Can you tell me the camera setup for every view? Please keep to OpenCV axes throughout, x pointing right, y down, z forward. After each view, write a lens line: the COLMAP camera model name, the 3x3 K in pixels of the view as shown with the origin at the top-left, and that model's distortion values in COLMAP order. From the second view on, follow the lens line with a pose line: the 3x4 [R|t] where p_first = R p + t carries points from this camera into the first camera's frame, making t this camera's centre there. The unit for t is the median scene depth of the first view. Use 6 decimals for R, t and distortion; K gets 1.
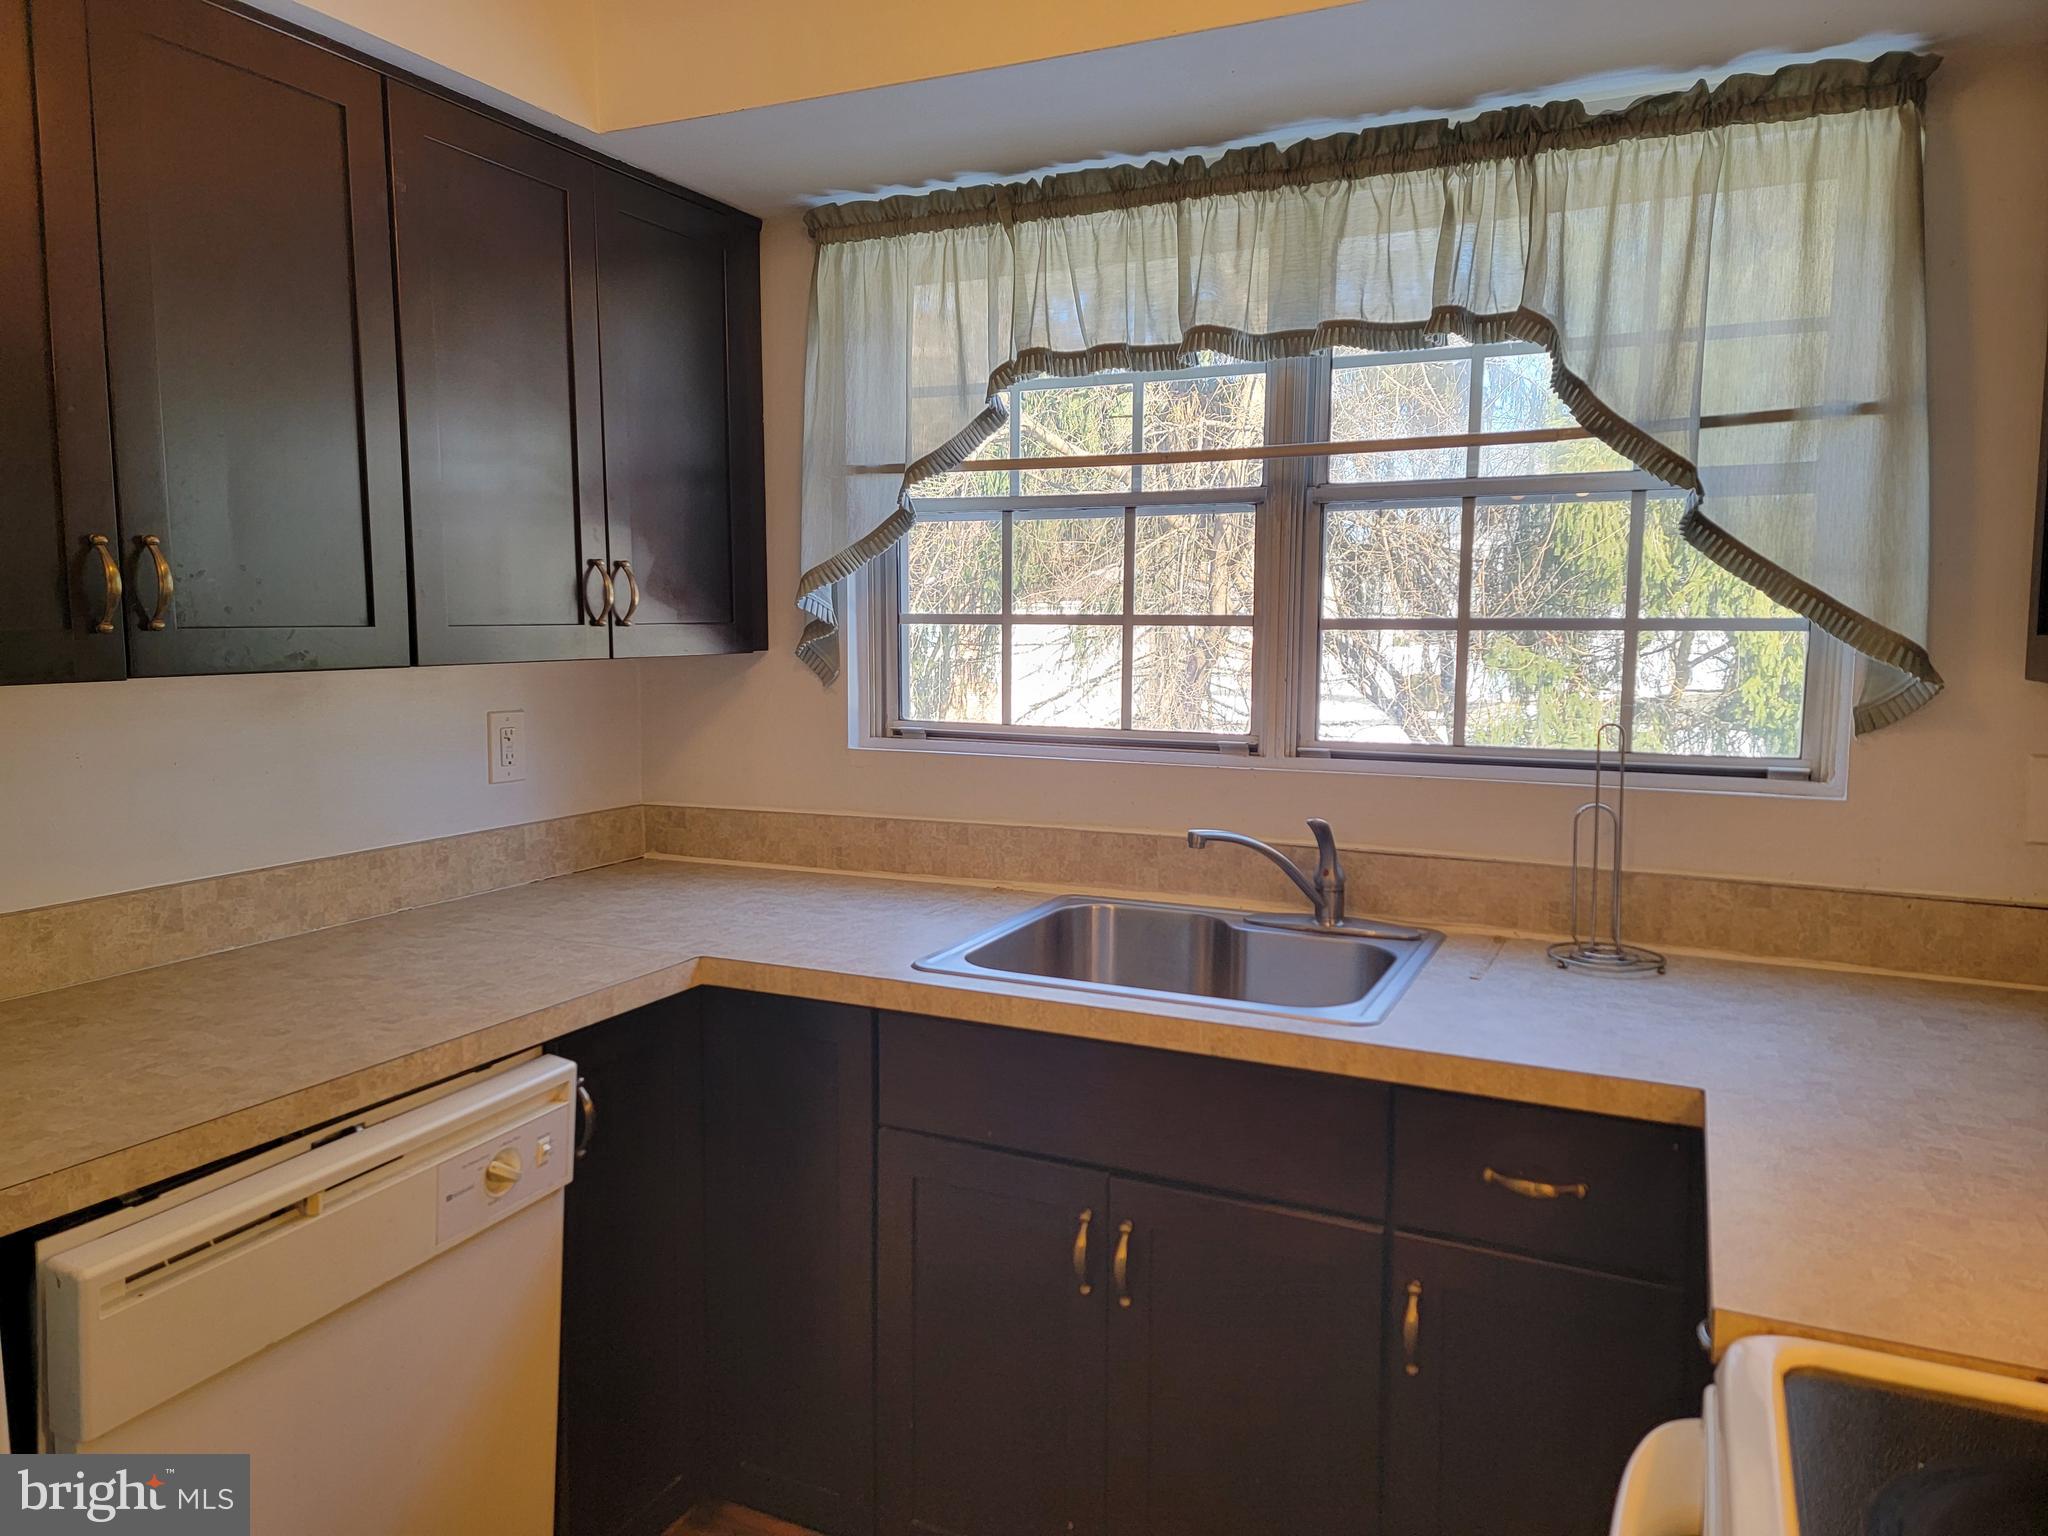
lens RADIAL K [[1393.8, 0, 1029.3], [0, 1393.8, 775.2], [0, 0, 1]] dist [0.103058, -0.088274]
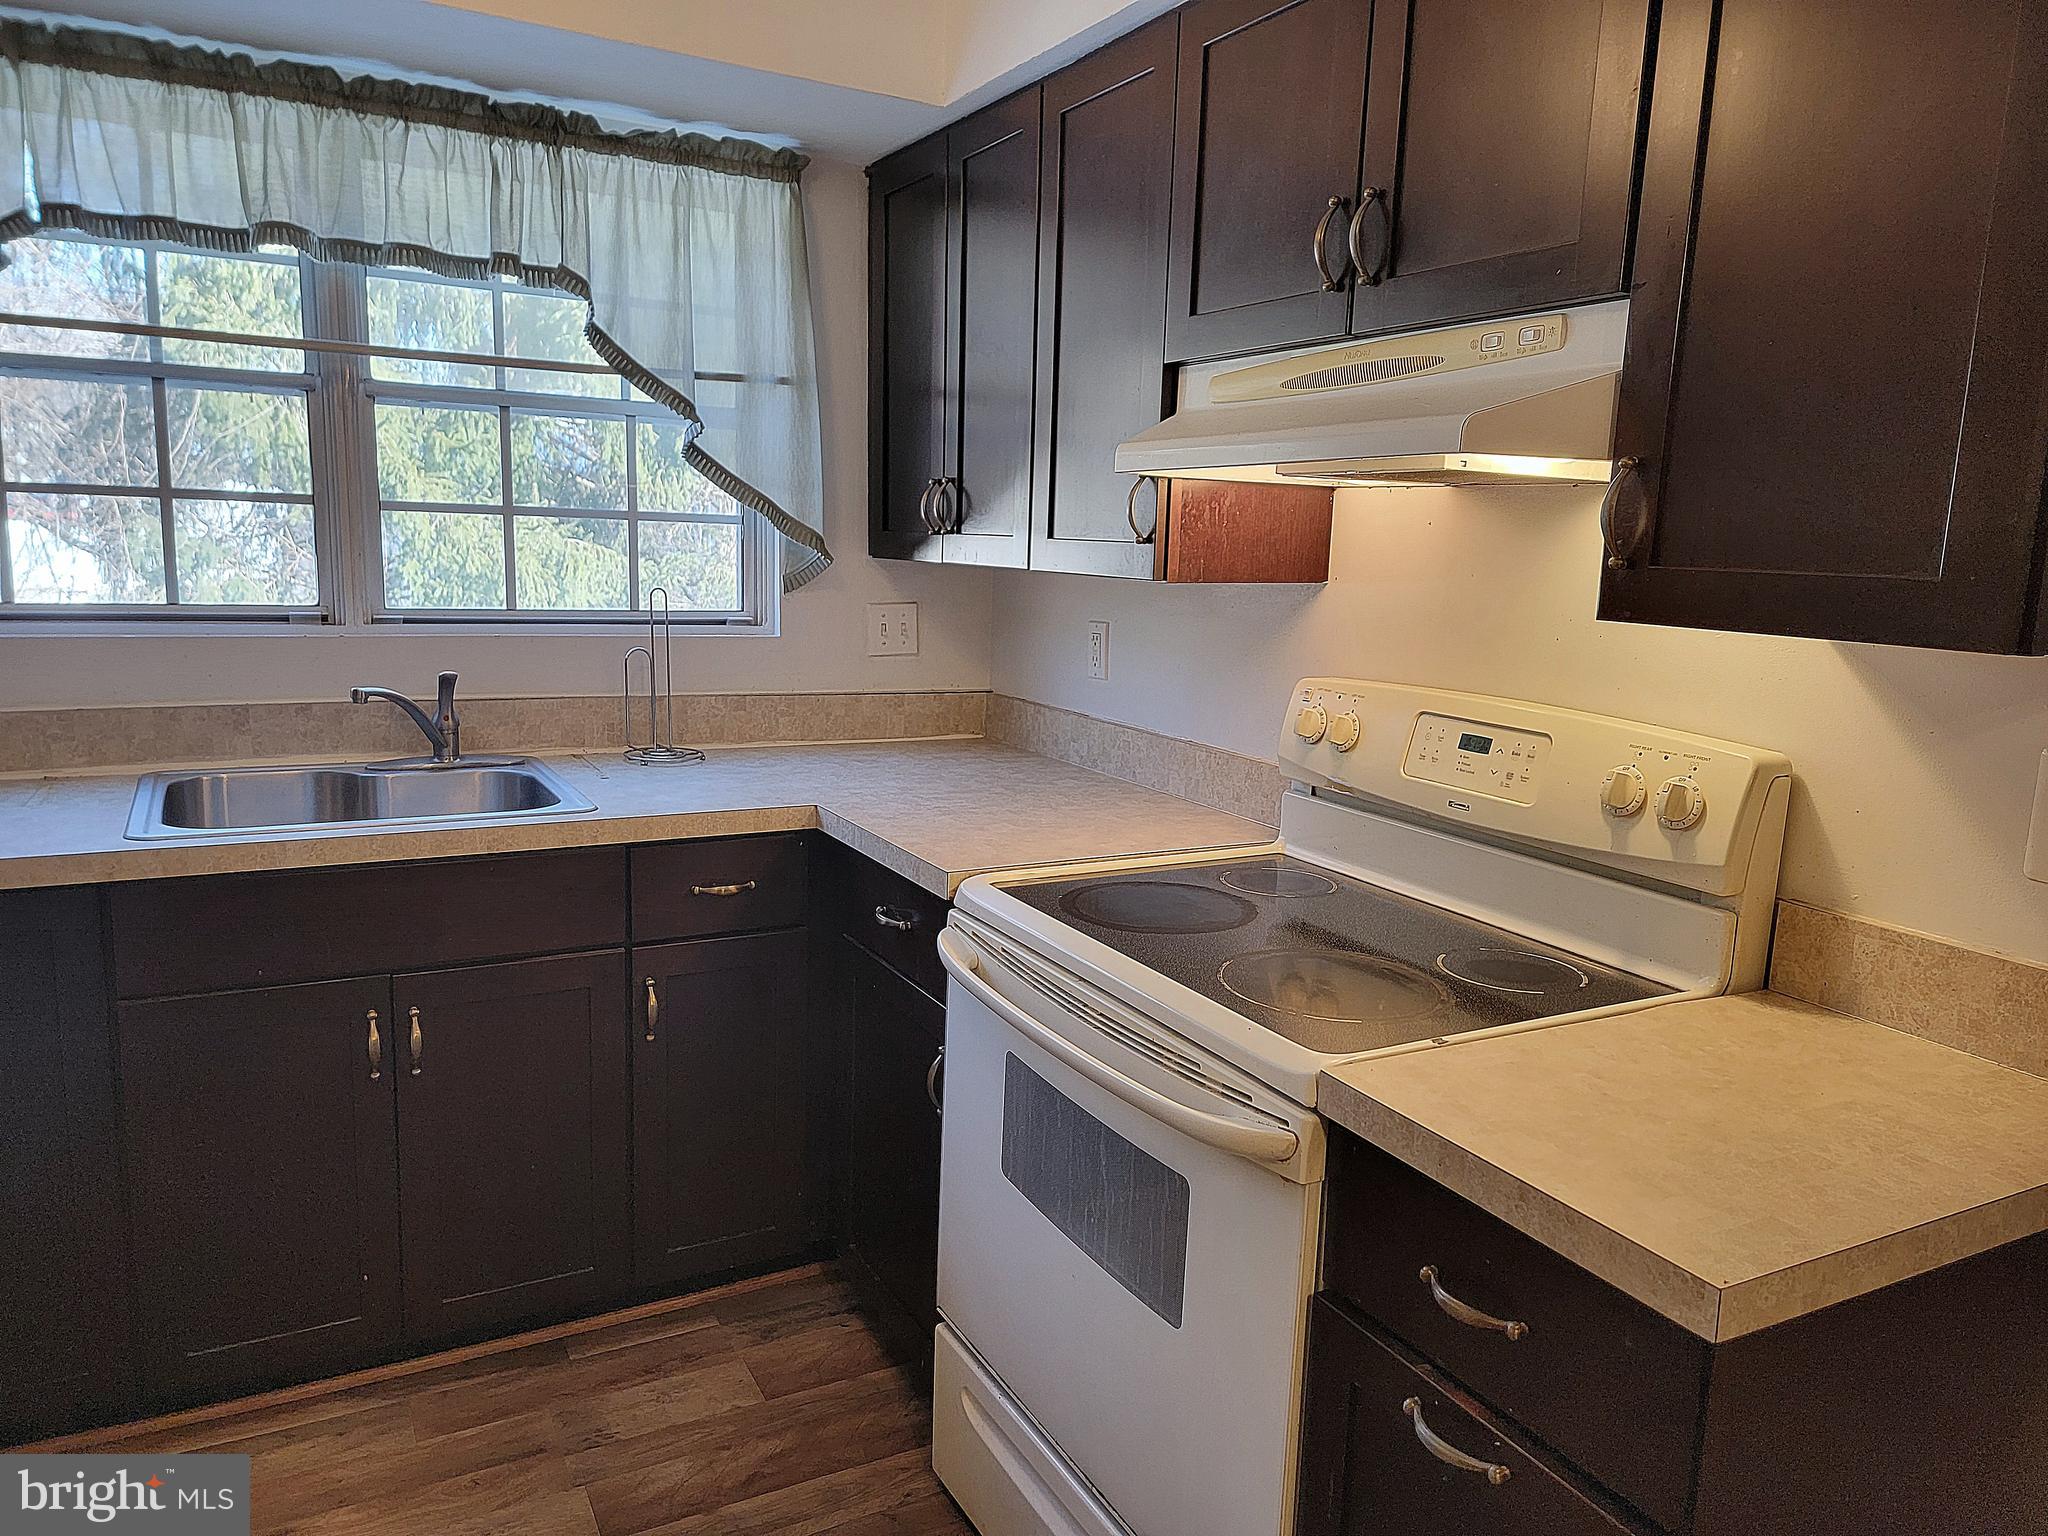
lens RADIAL K [[1393.8, 0, 1029.3], [0, 1393.8, 775.2], [0, 0, 1]] dist [0.103058, -0.088274]
pose [[0.594943, -0.124641, 0.794045, -0.474527], [0.059989, 0.992034, 0.110772, 0.014619], [-0.801526, -0.018269, 0.597681, -0.125351]]
